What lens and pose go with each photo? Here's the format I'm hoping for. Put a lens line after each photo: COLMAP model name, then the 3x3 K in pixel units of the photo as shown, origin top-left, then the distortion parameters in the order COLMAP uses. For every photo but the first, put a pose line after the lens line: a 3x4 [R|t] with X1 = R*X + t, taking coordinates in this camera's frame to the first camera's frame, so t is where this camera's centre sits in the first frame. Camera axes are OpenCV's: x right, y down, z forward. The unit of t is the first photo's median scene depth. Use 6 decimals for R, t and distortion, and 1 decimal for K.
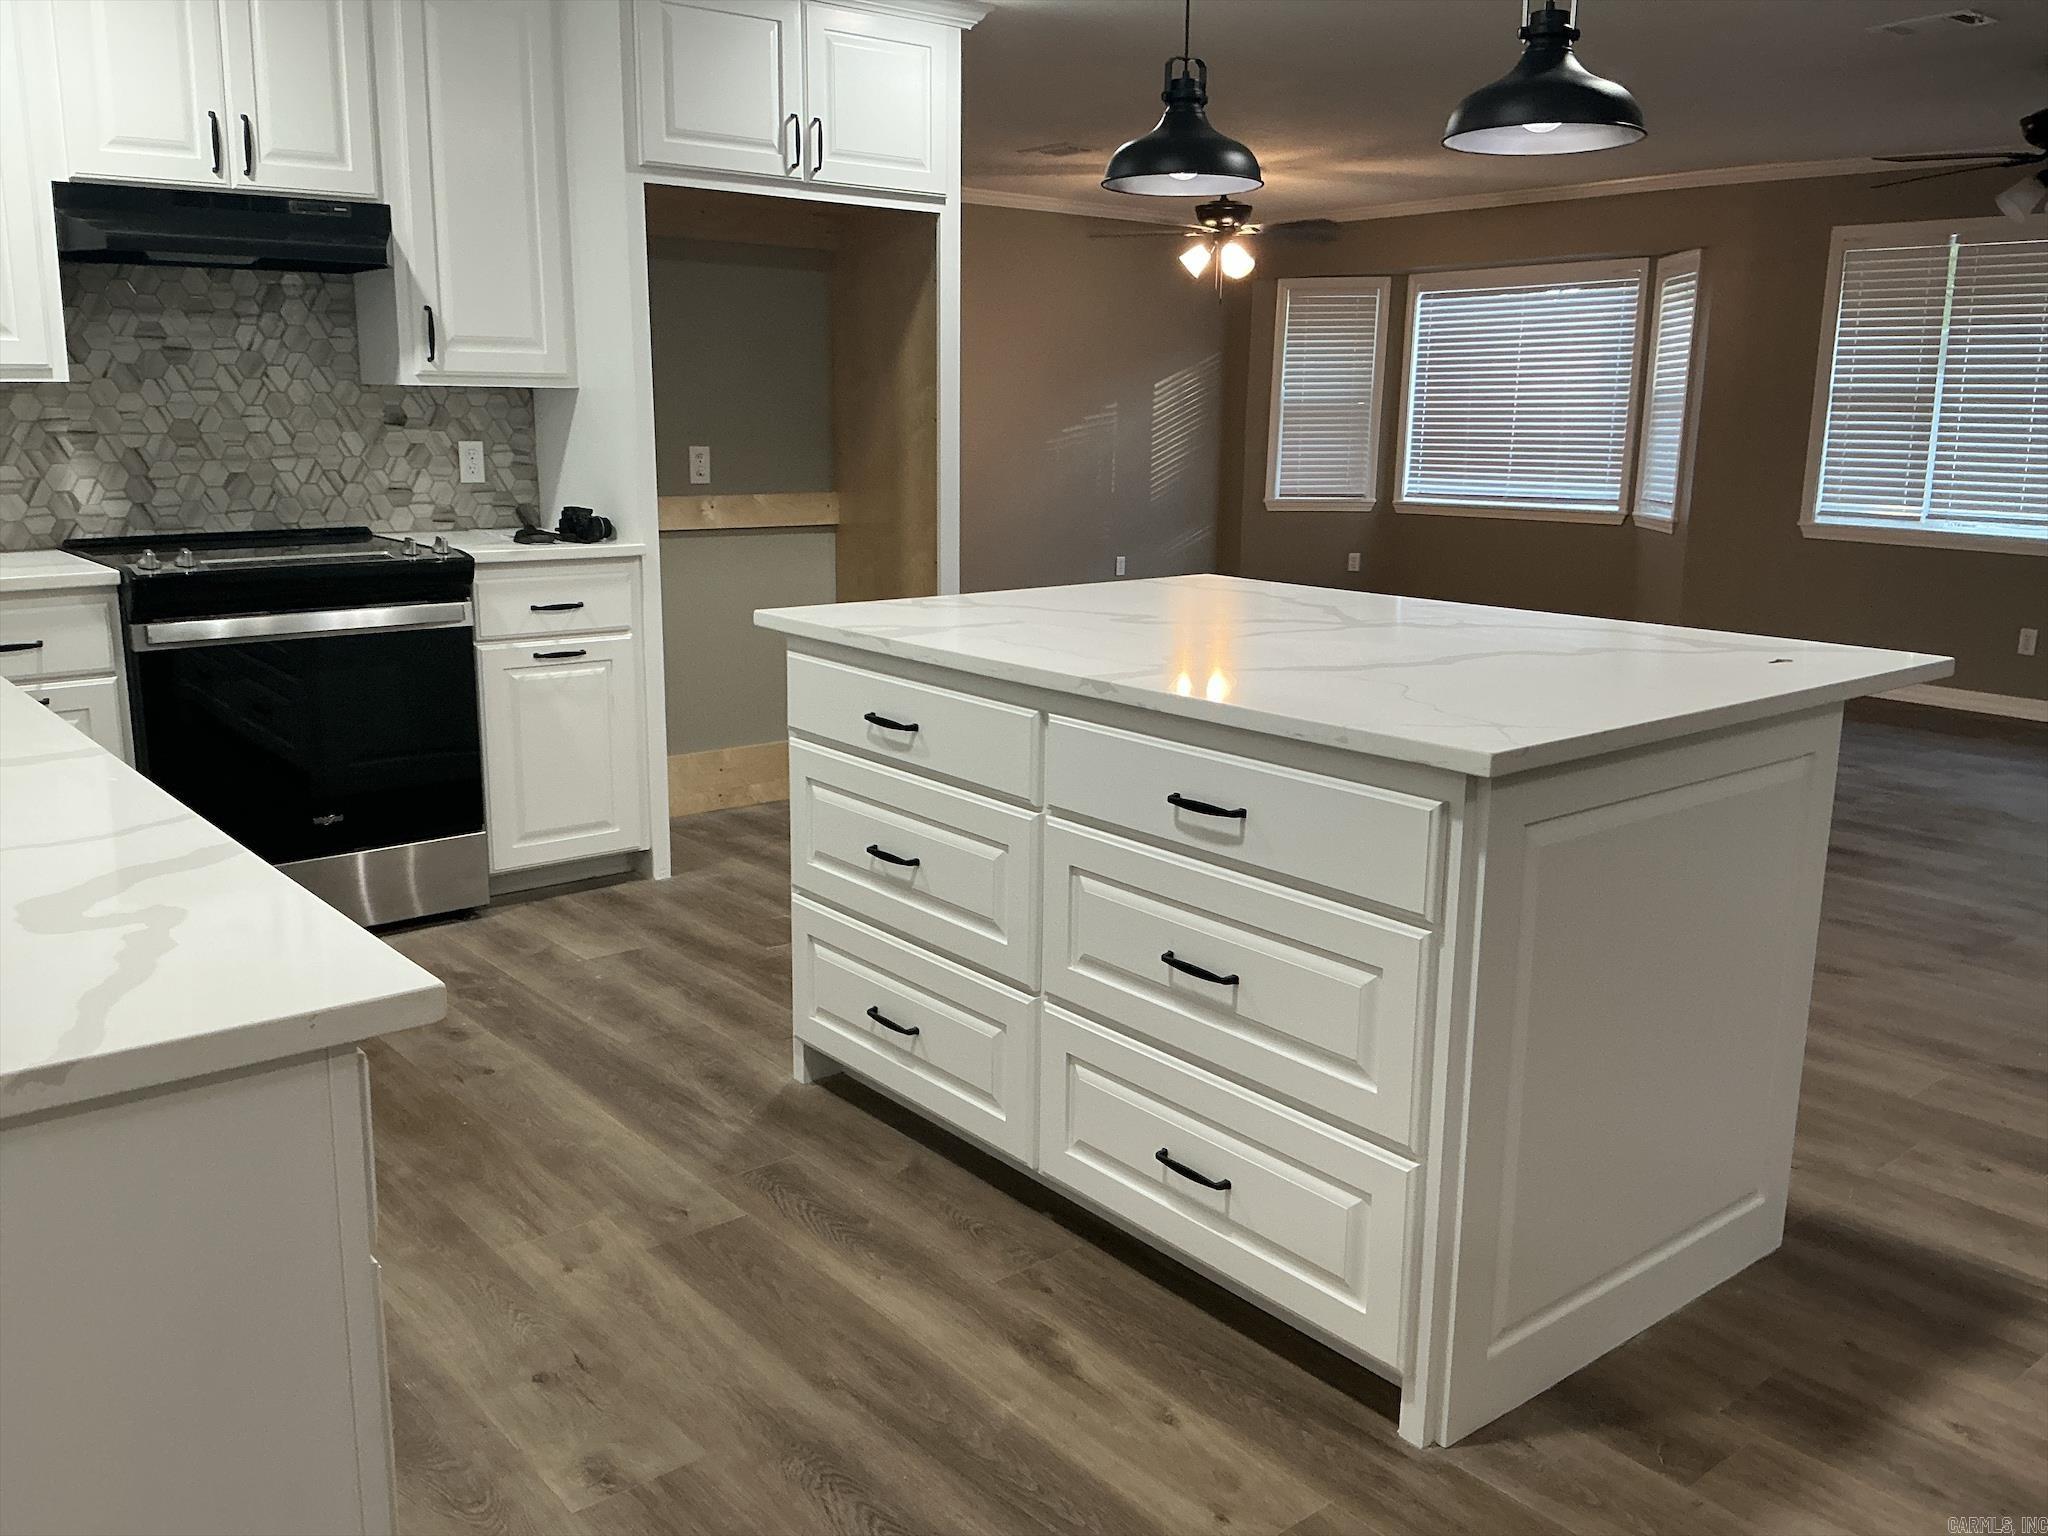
lens RADIAL K [[1698.1, 0, 1021.7], [0, 1698.1, 773.1], [0, 0, 1]] dist [0.127428, -0.260625]
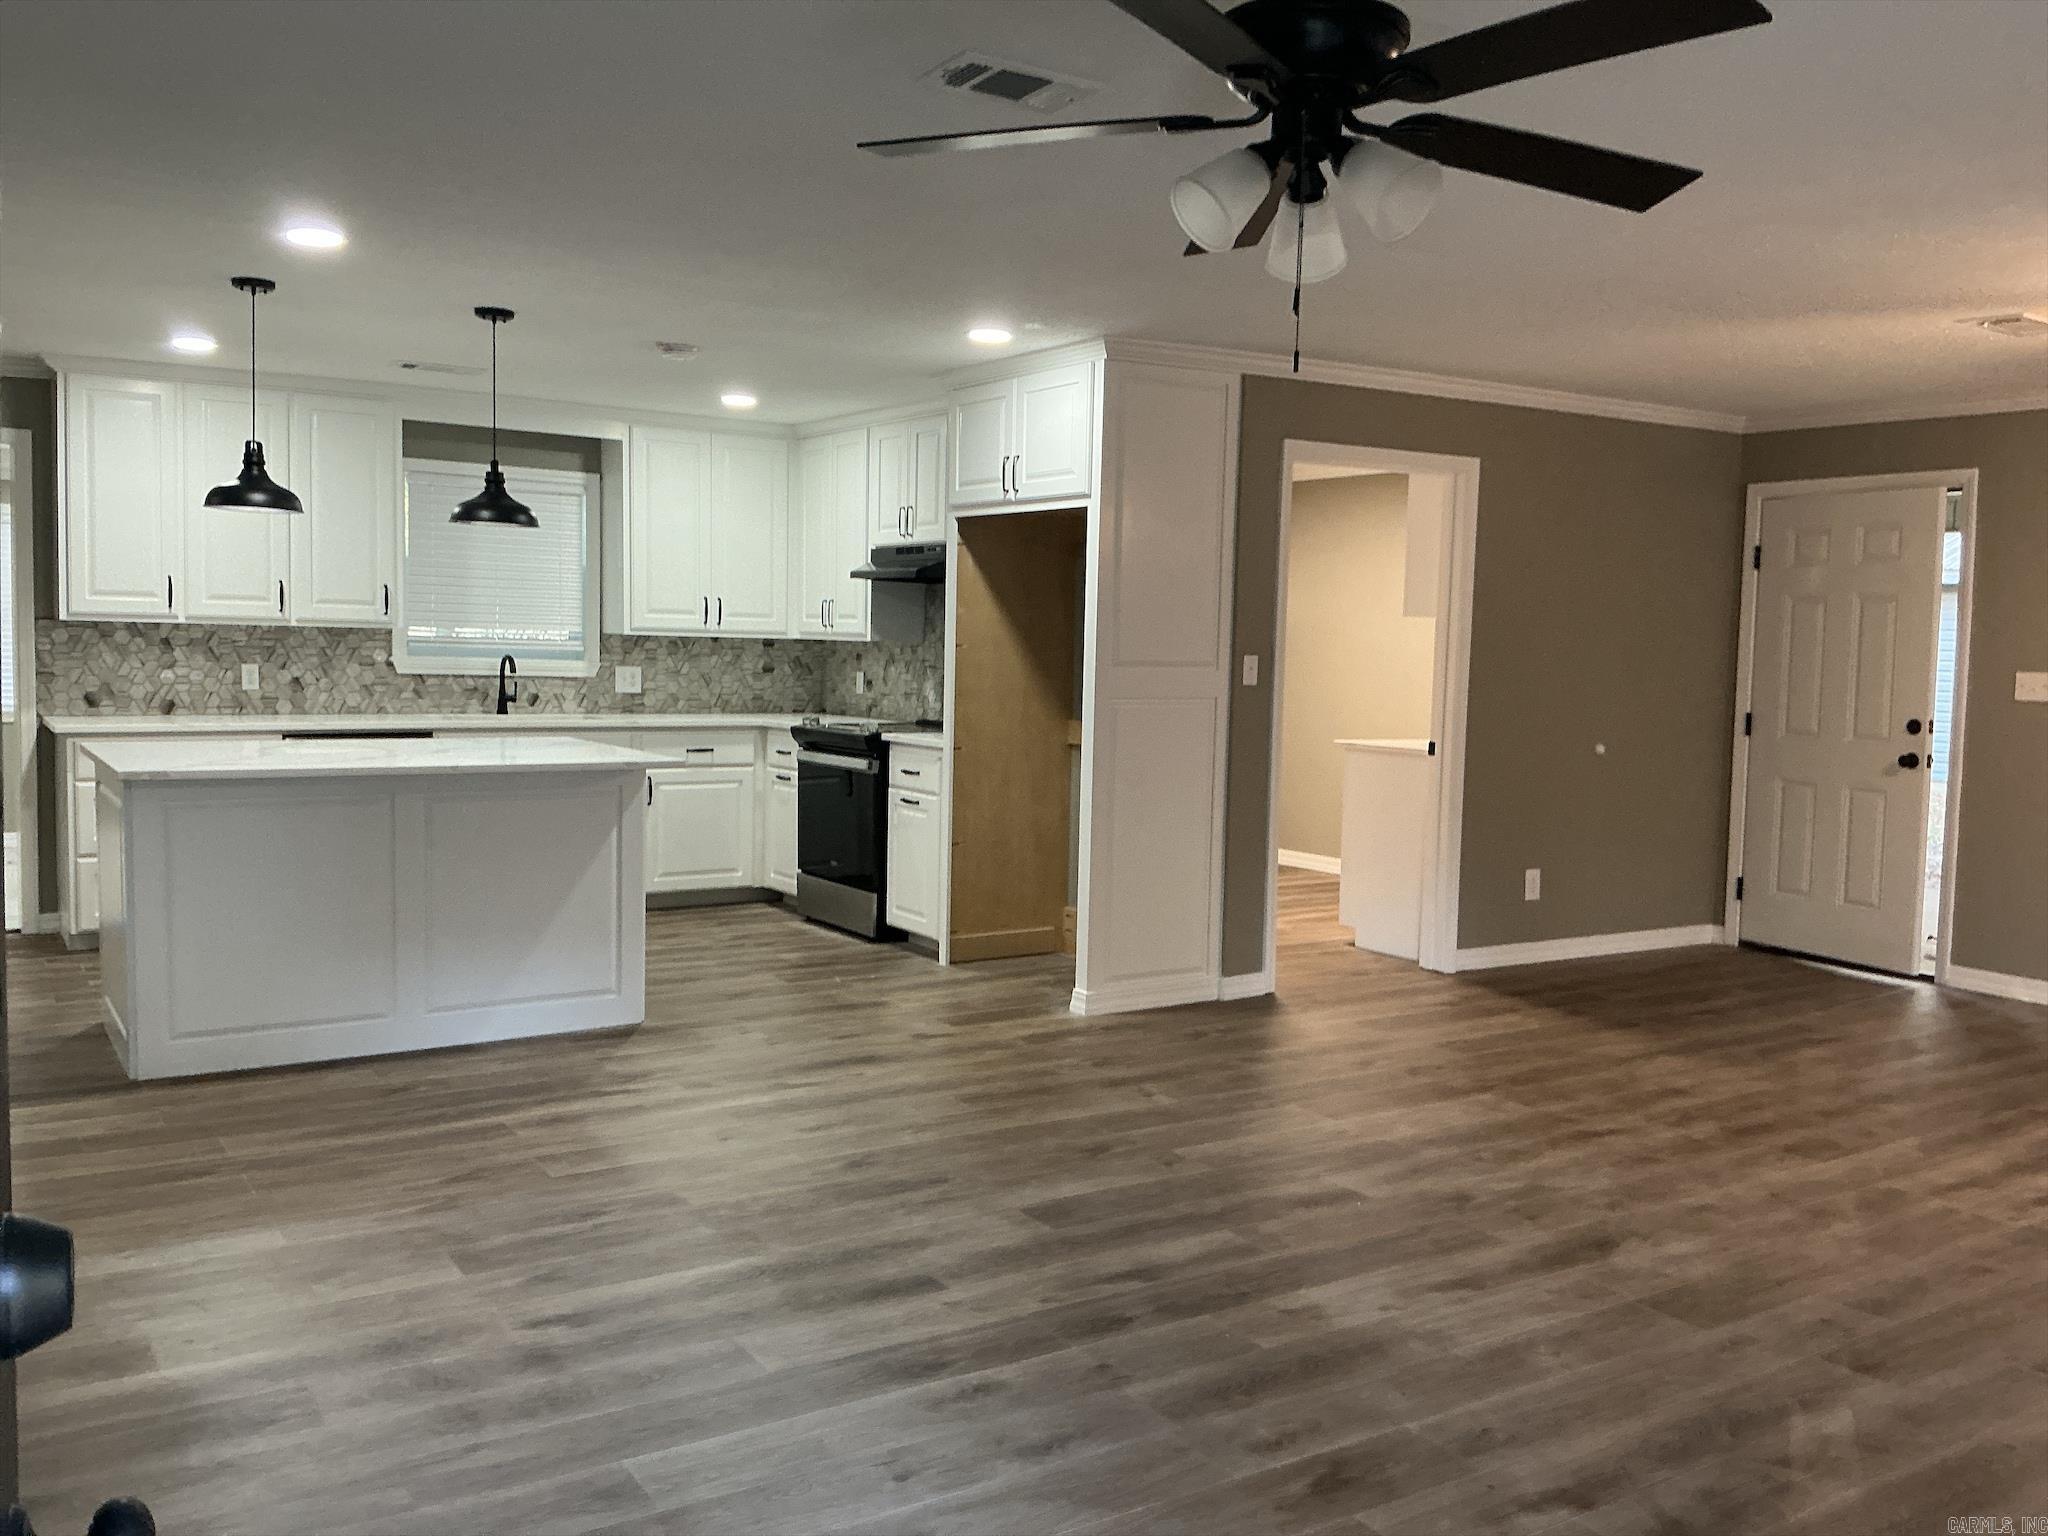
lens RADIAL K [[1698.1, 0, 1031.5], [0, 1698.1, 775.4], [0, 0, 1]] dist [0.127428, -0.260625]
pose [[-0.112492, 0.066599, -0.991418, 1.364467], [-0.238194, 0.966853, 0.091976, -0.278183], [0.964681, 0.246497, -0.092900, 1.292929]]
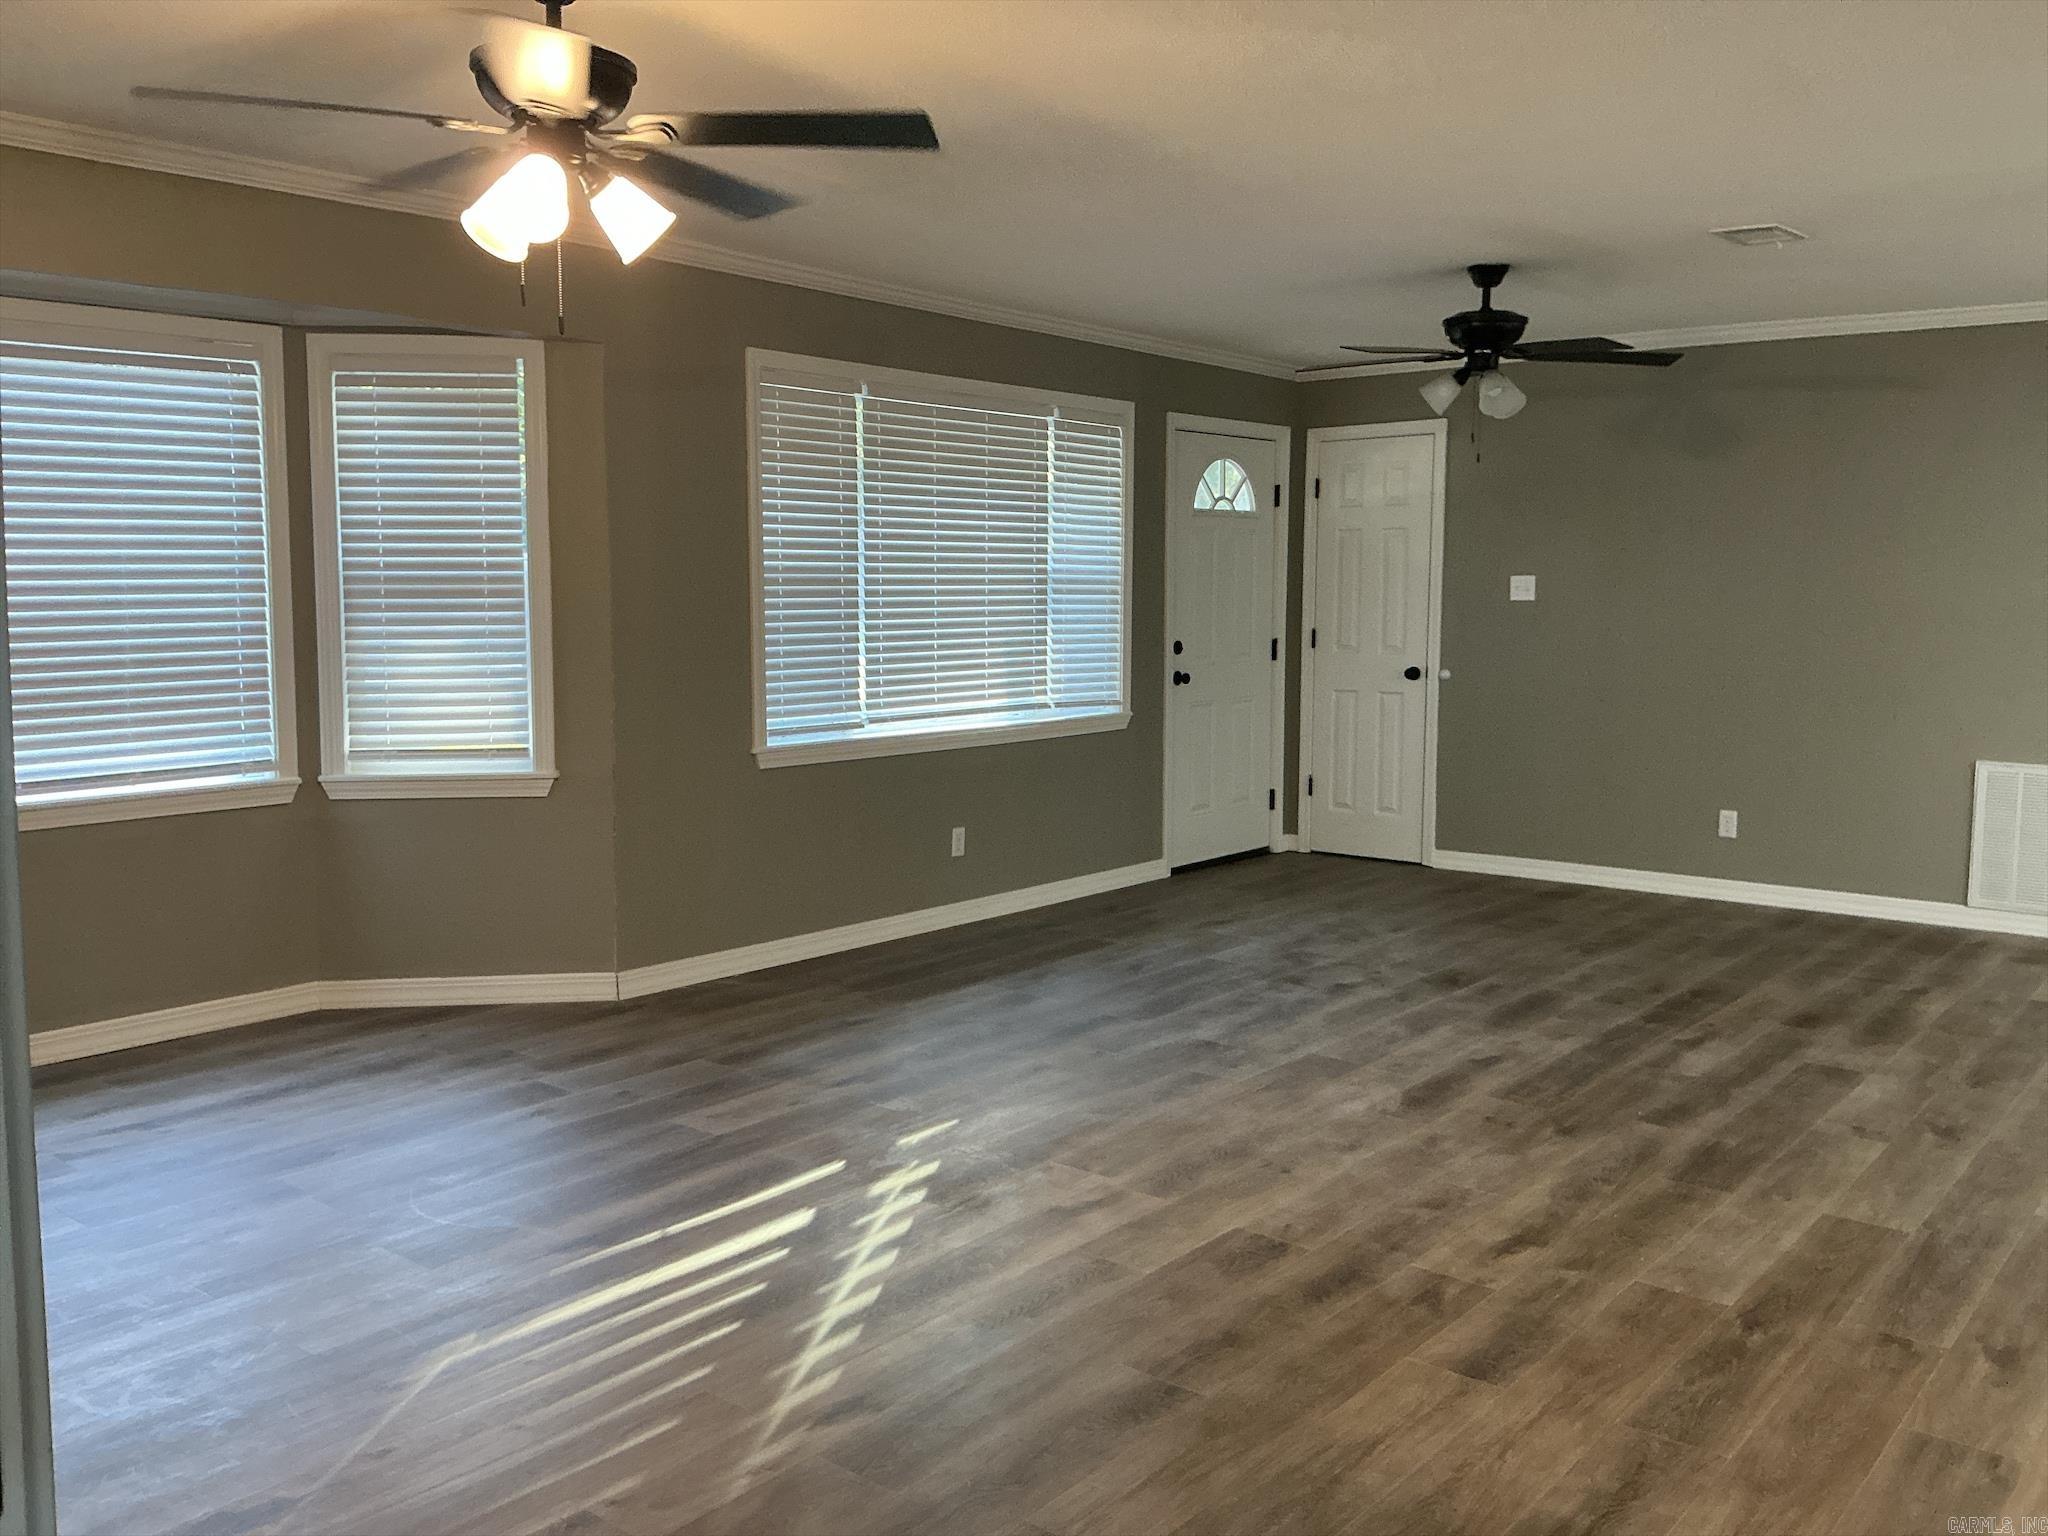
lens RADIAL K [[1698.1, 0, 1019.1], [0, 1698.1, 781.3], [0, 0, 1]] dist [0.127428, -0.260625]
pose [[-0.192155, -0.125466, 0.973311, -0.516760], [0.201721, 0.965566, 0.164292, -0.432822], [-0.960409, 0.227907, -0.160229, 1.919186]]
